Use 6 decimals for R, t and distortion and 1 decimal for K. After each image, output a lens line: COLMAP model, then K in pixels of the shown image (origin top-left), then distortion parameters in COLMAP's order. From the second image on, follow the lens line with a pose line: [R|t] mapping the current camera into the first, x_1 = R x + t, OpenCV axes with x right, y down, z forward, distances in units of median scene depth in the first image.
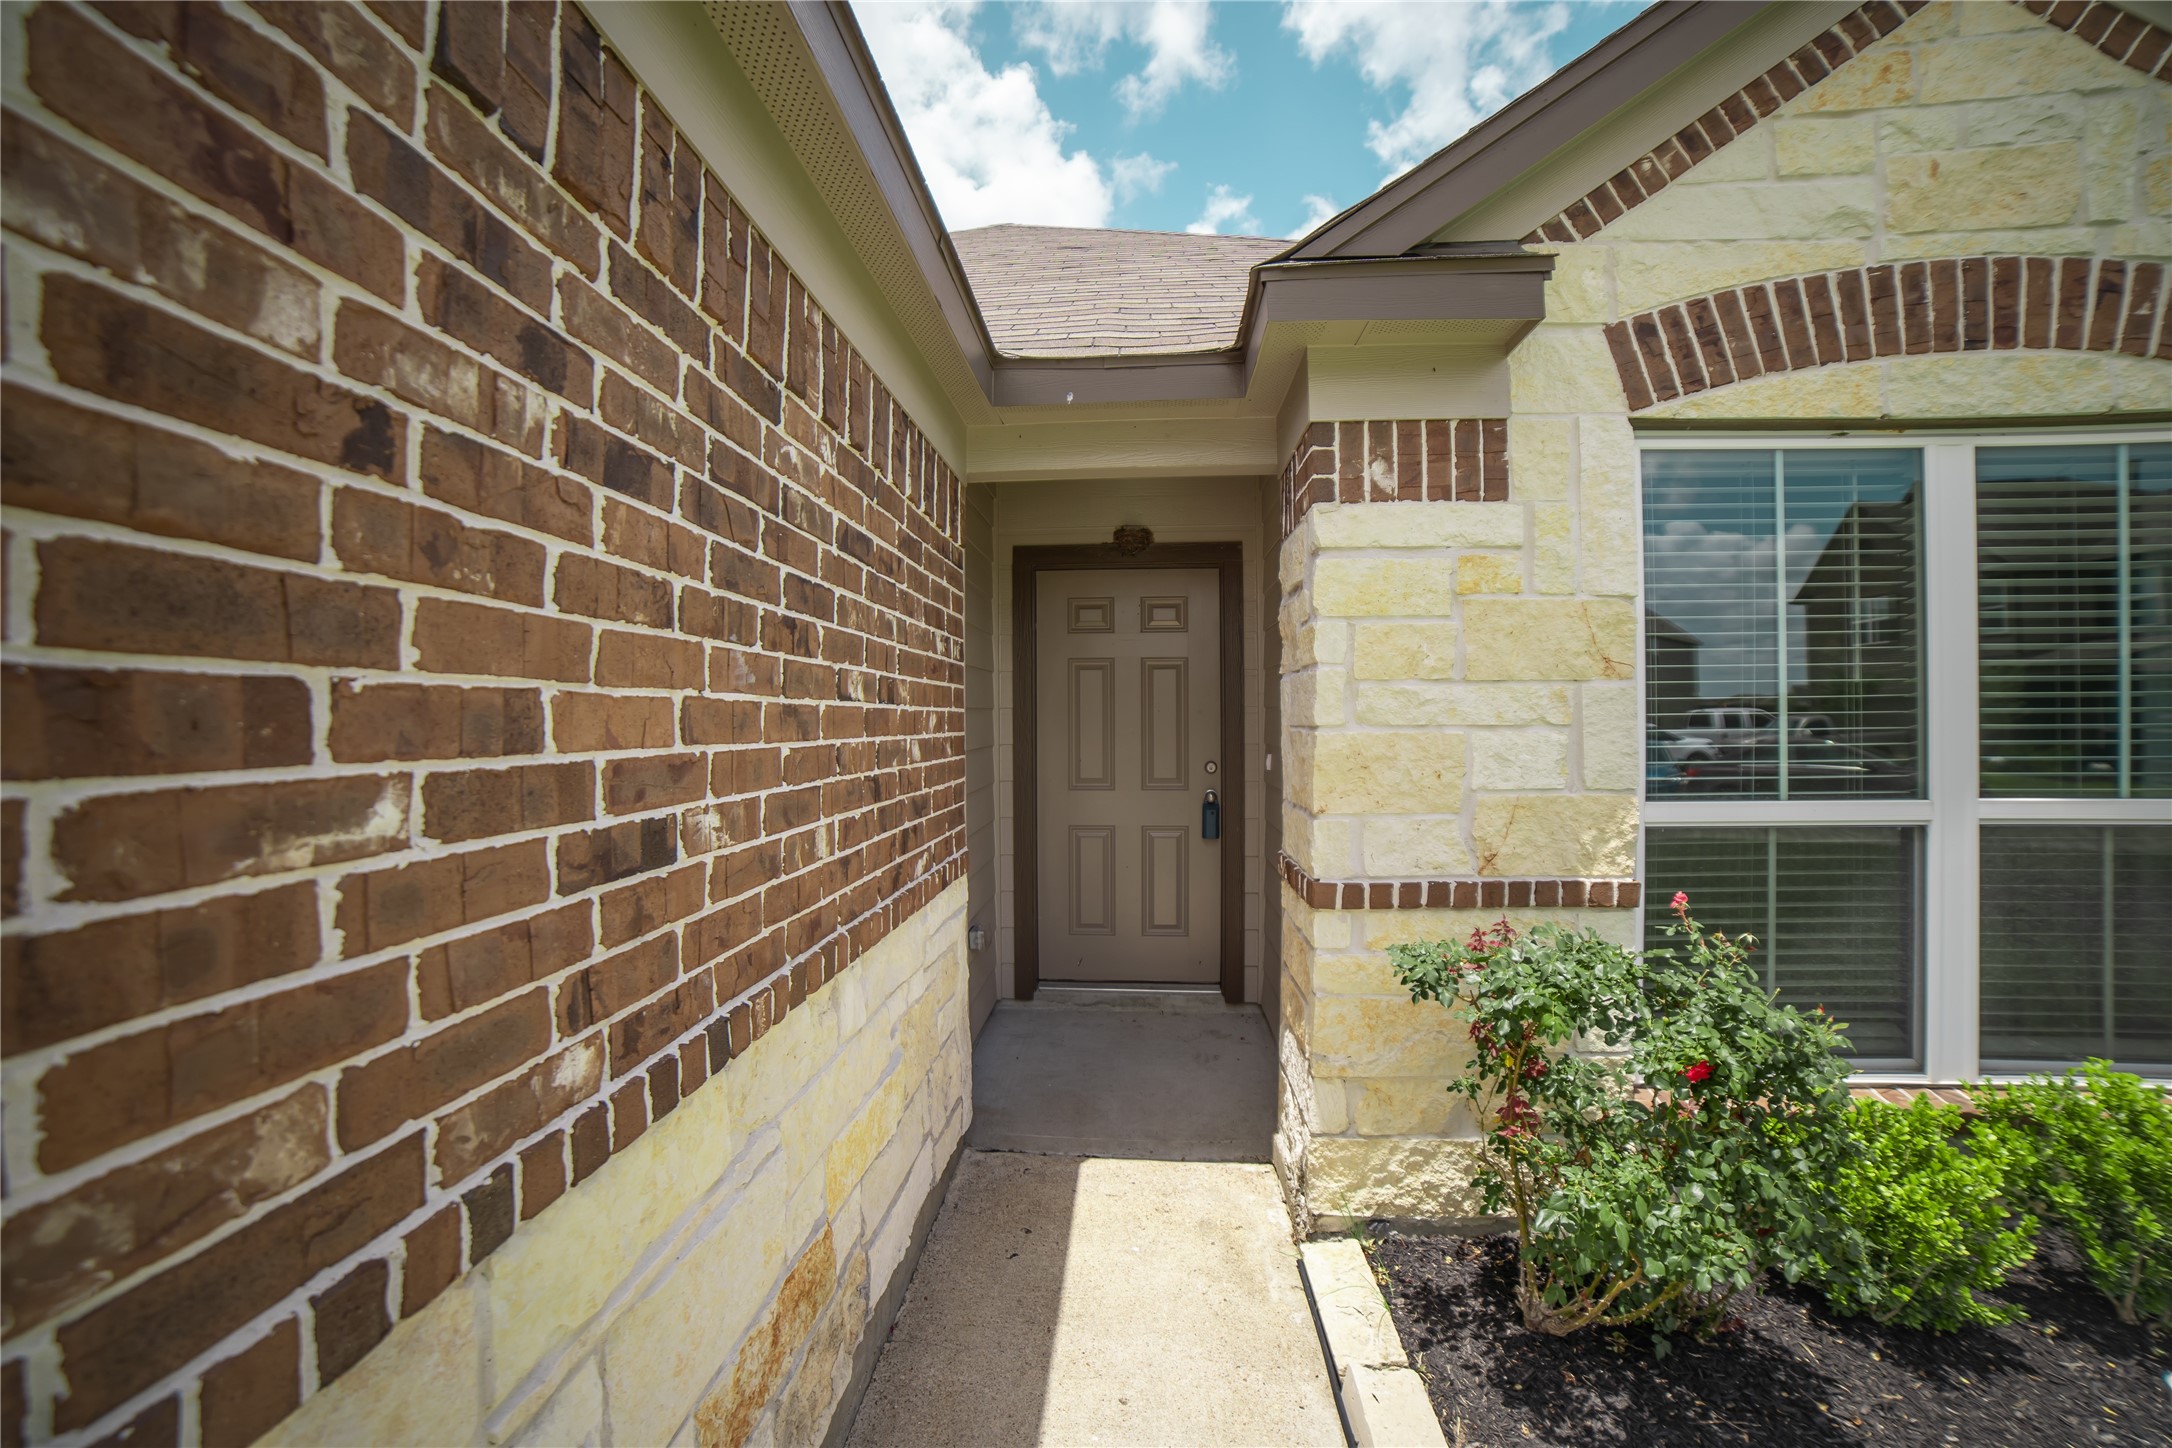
lens RADIAL K [[885.1, 0, 1108.3], [0, 885.1, 698.1], [0, 0, 1]] dist [-0.019294, 0.002738]
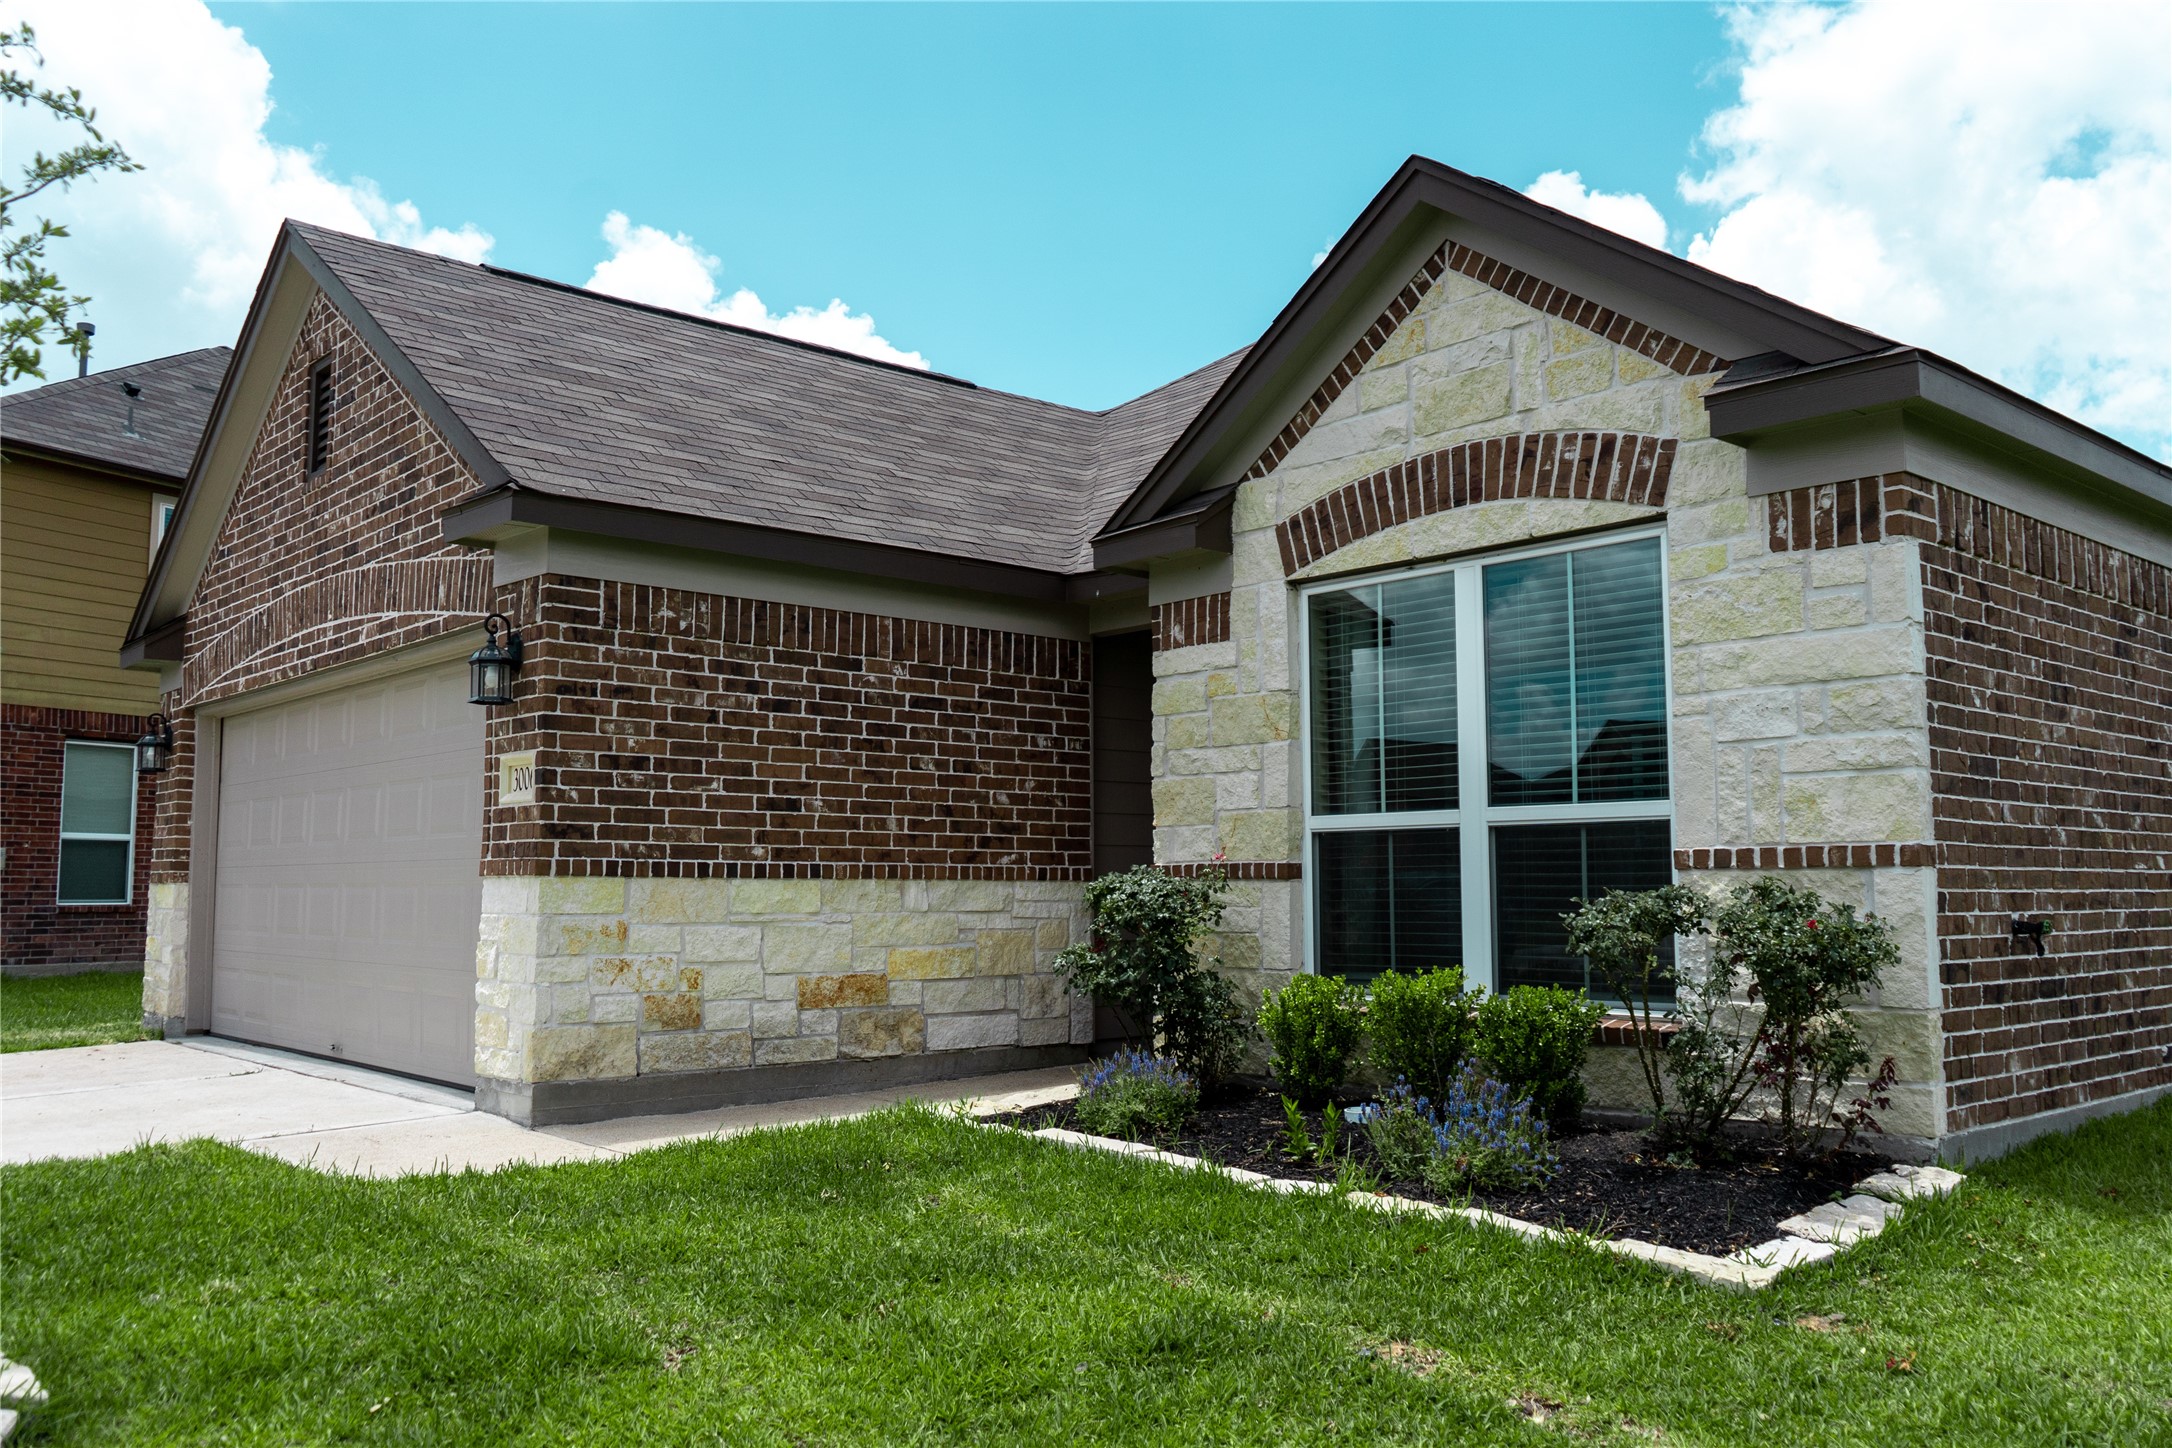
lens RADIAL K [[1734.2, 0, 1085.1], [0, 1734.2, 731.4], [0, 0, 1]] dist [-0.007605, 0.007325]
pose [[0.695890, -0.060274, -0.715614, 2.634150], [0.014255, 0.997435, -0.070149, 0.182201], [0.718007, 0.038615, 0.694964, -1.503199]]
